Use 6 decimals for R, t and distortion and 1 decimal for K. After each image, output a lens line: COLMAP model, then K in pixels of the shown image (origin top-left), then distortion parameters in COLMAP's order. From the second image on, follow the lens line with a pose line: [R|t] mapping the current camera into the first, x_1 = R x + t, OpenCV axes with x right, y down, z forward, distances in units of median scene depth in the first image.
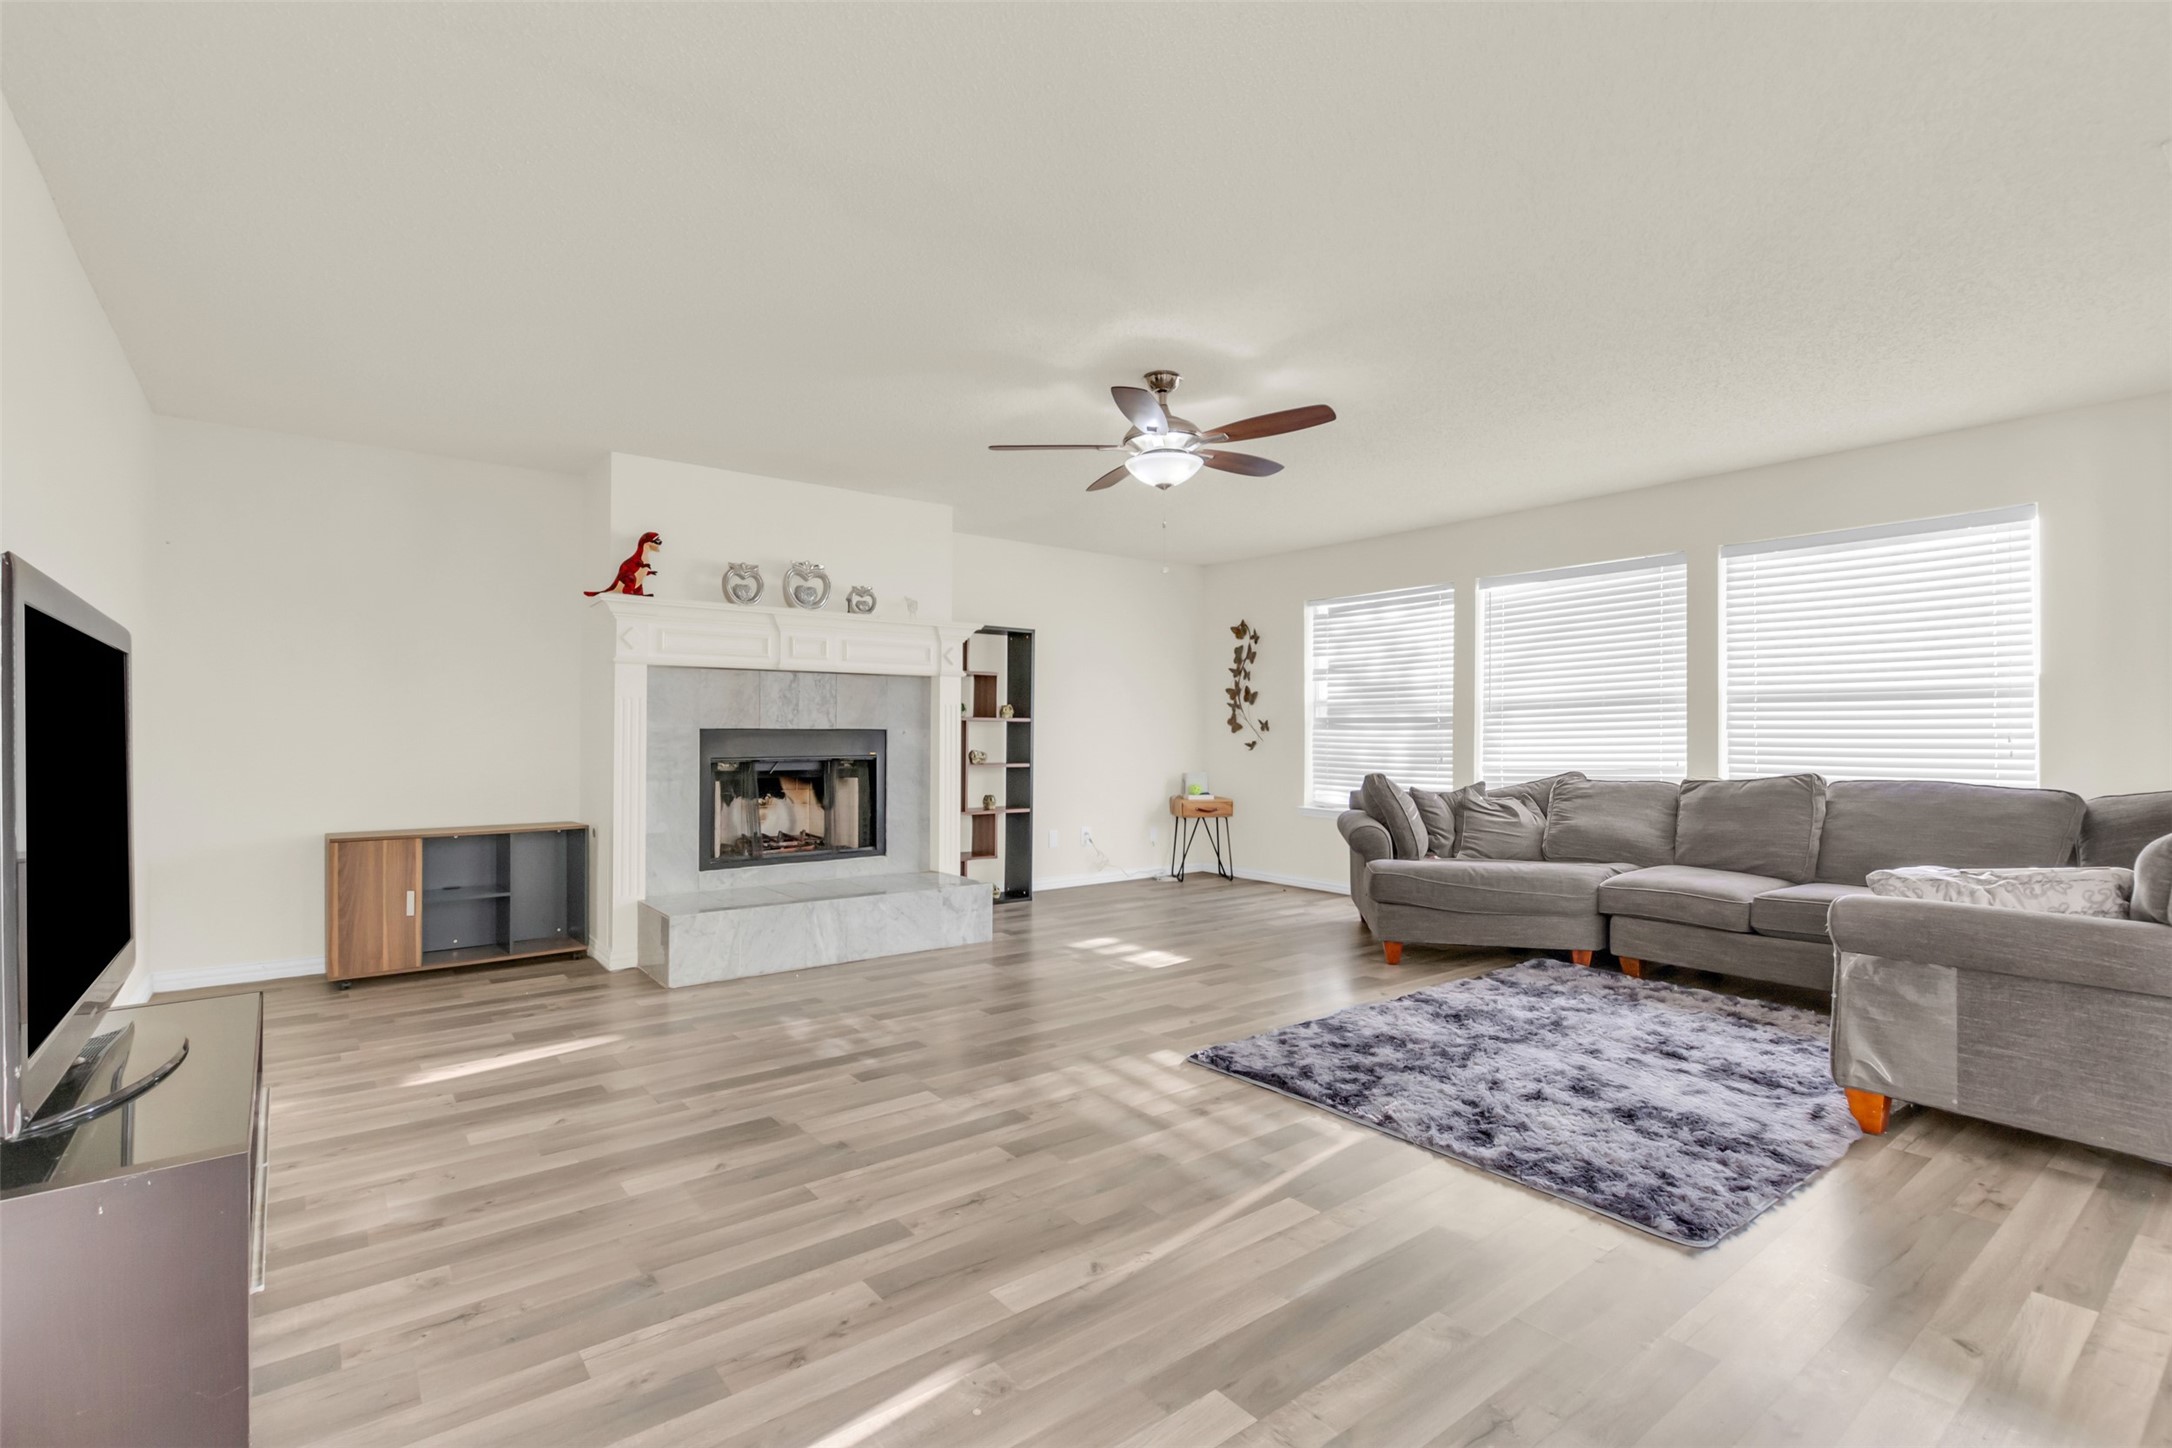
lens RADIAL K [[1012.4, 0, 1080.9], [0, 1012.4, 727.9], [0, 0, 1]] dist [0.002712, -0.001078]
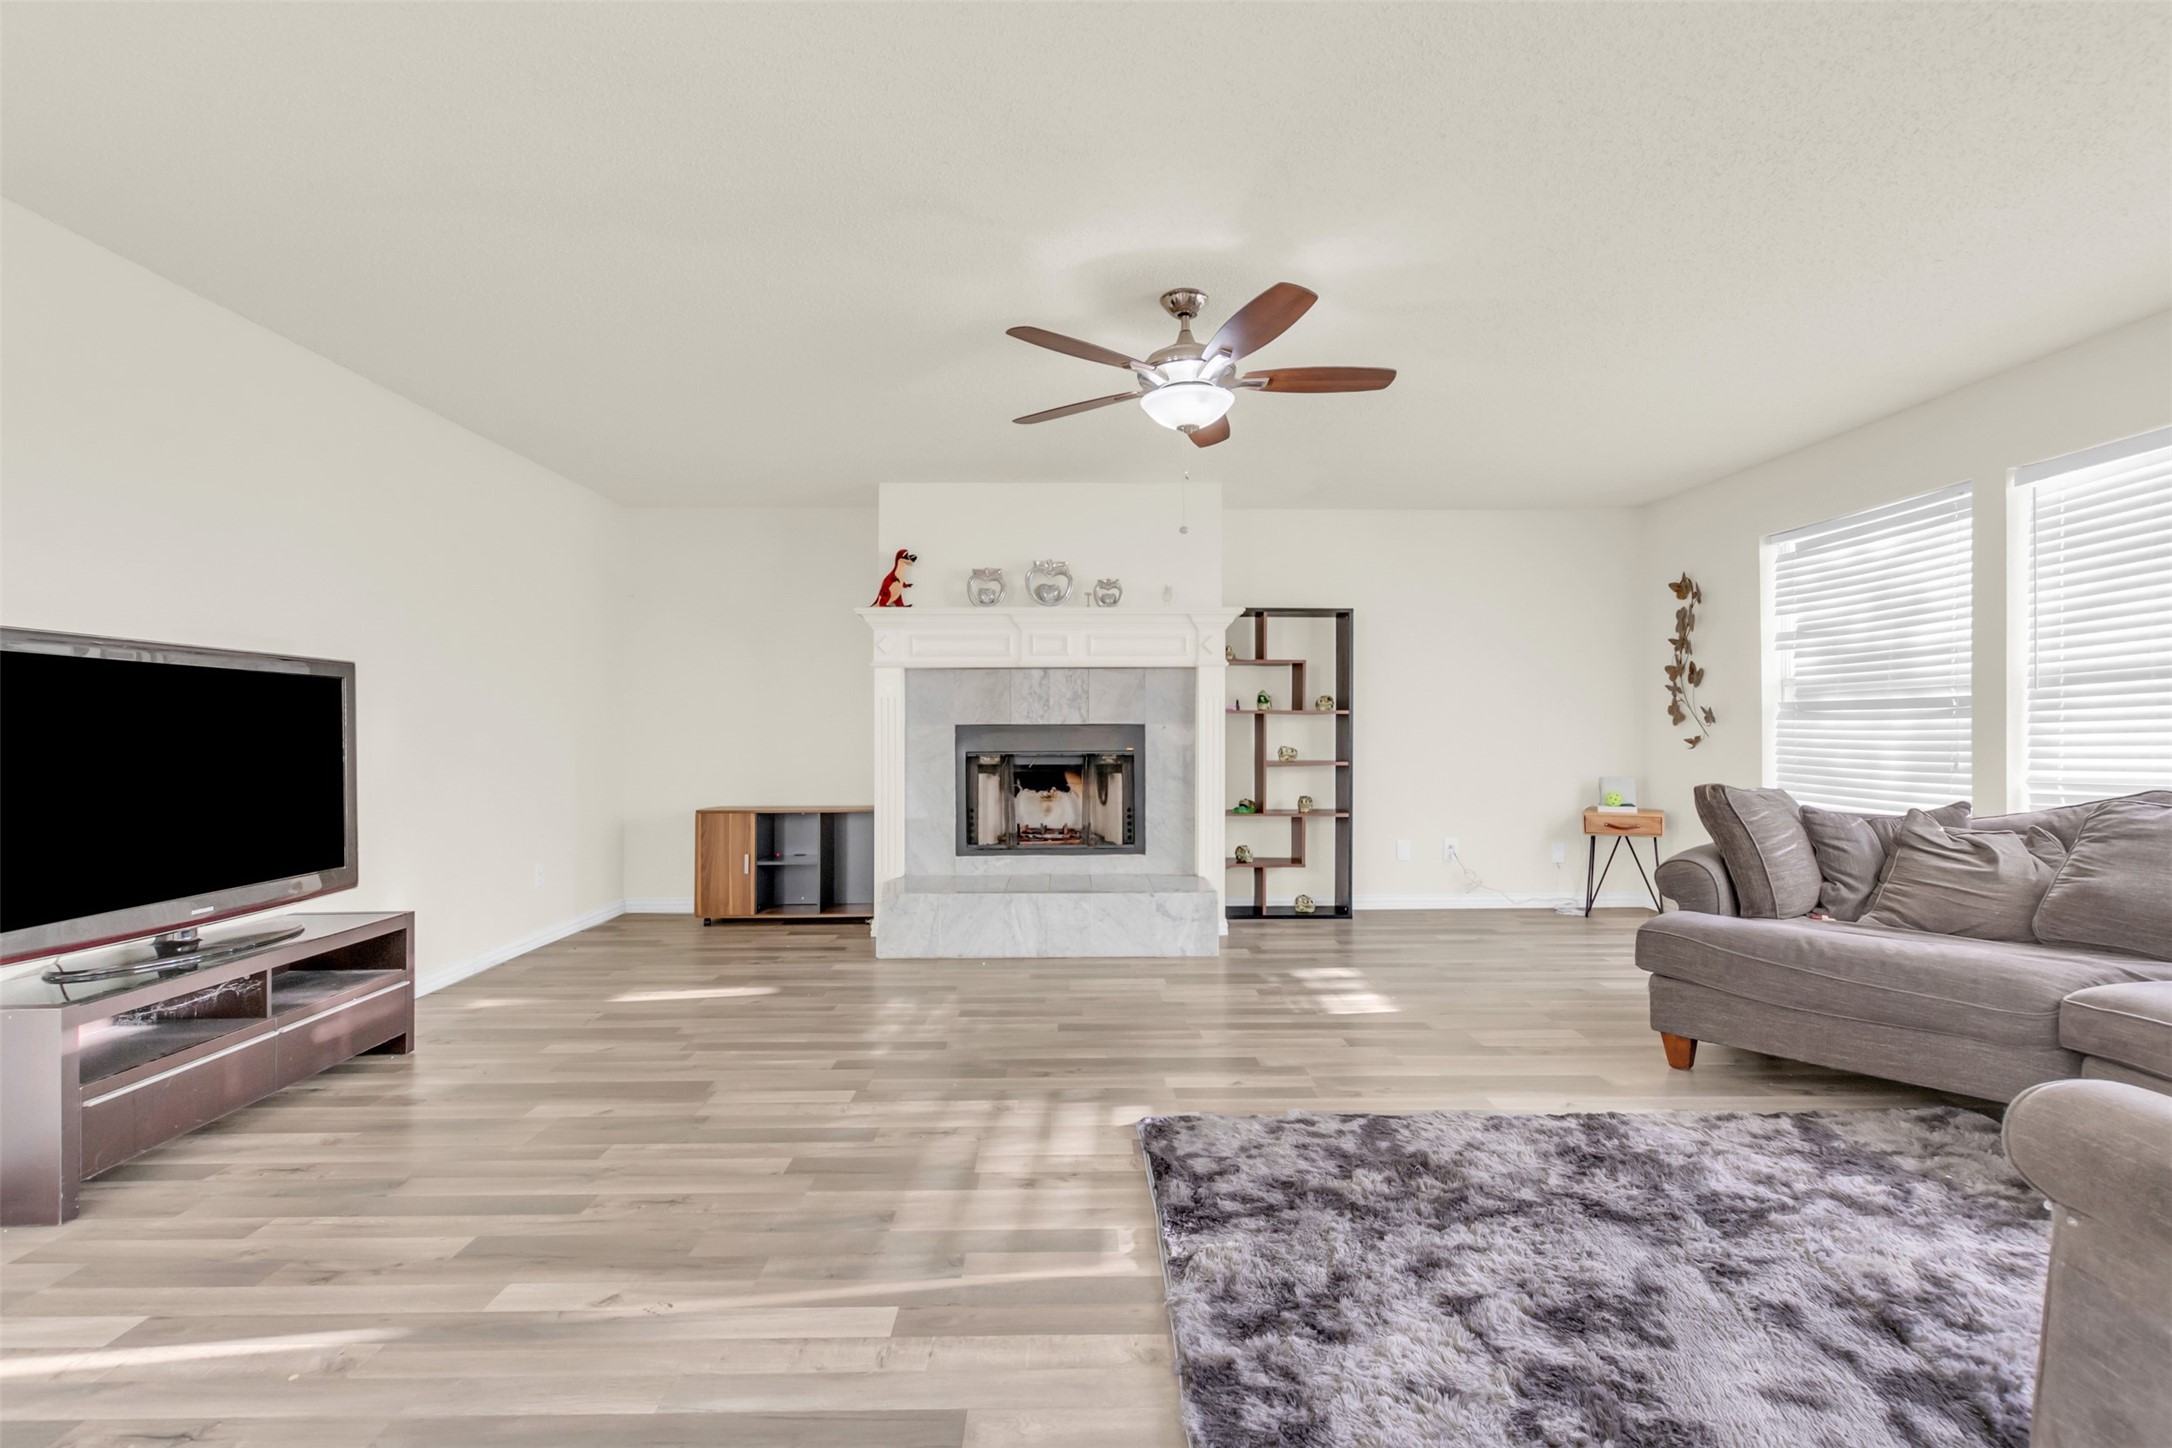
lens RADIAL K [[1012.4, 0, 1072.0], [0, 1012.4, 724.1], [0, 0, 1]] dist [0.002712, -0.001078]
pose [[0.795661, -0.006933, -0.605703, 0.402143], [0.007685, 0.999970, -0.001351, 0.002728], [0.605694, -0.003580, 0.795690, 0.224240]]
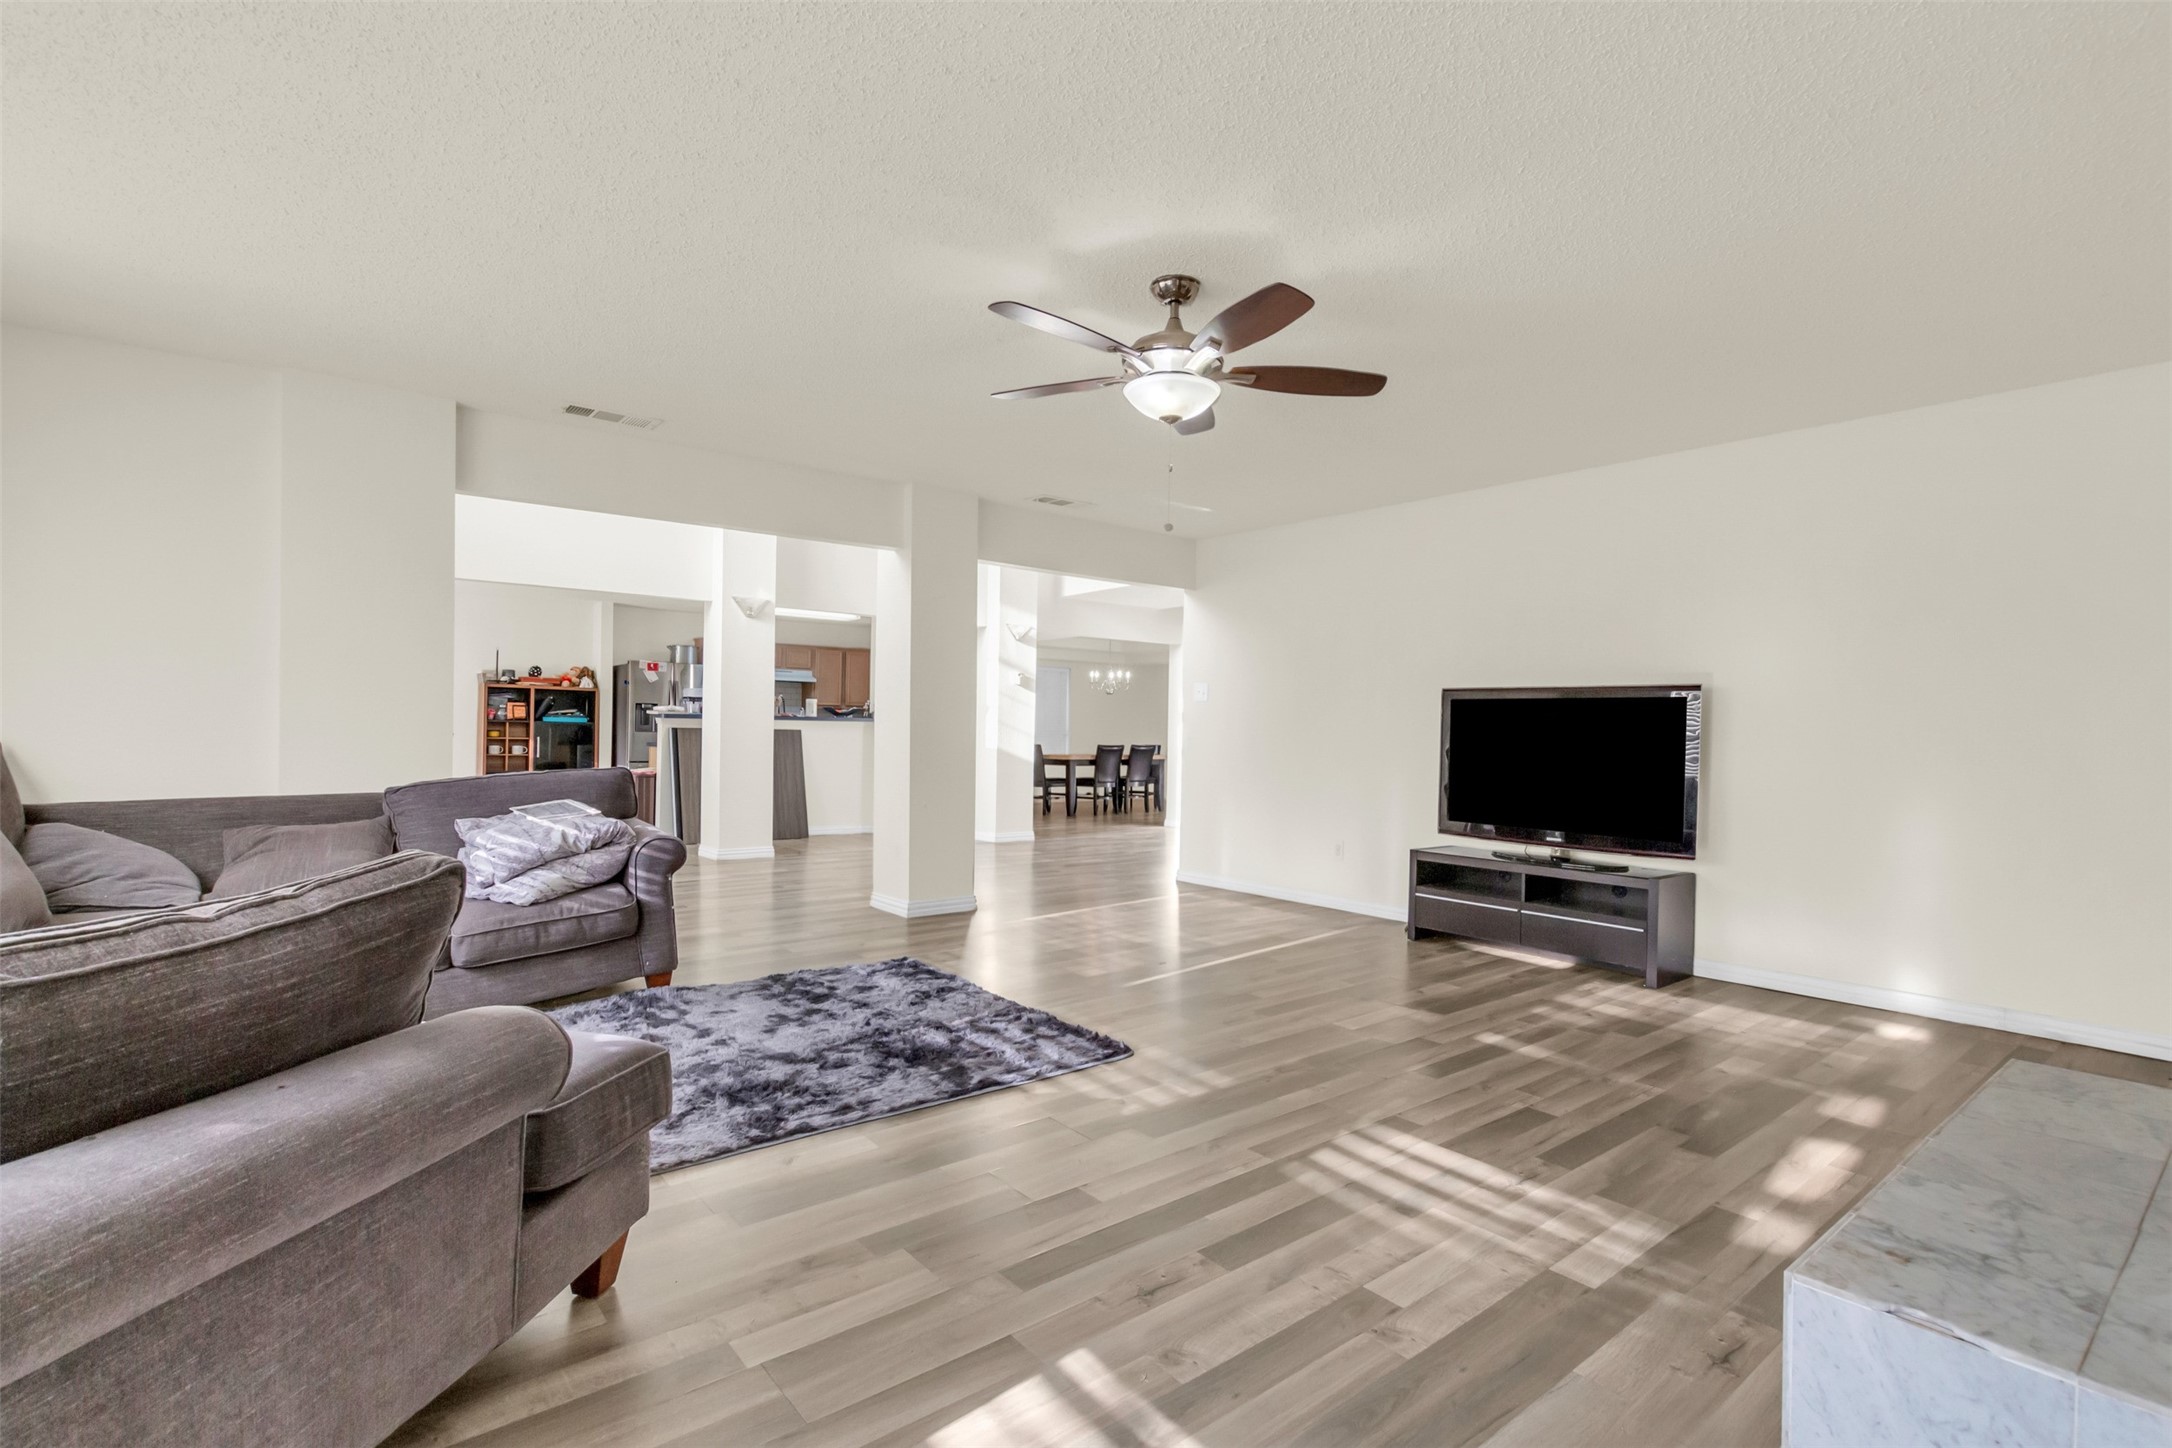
lens RADIAL K [[1012.4, 0, 1087.8], [0, 1012.4, 730.9], [0, 0, 1]] dist [0.002712, -0.001078]
pose [[-0.999467, -0.019516, -0.026163, 0.131040], [-0.019438, 0.999806, -0.003246, 0.010408], [0.026221, -0.002736, -0.999652, 1.427723]]
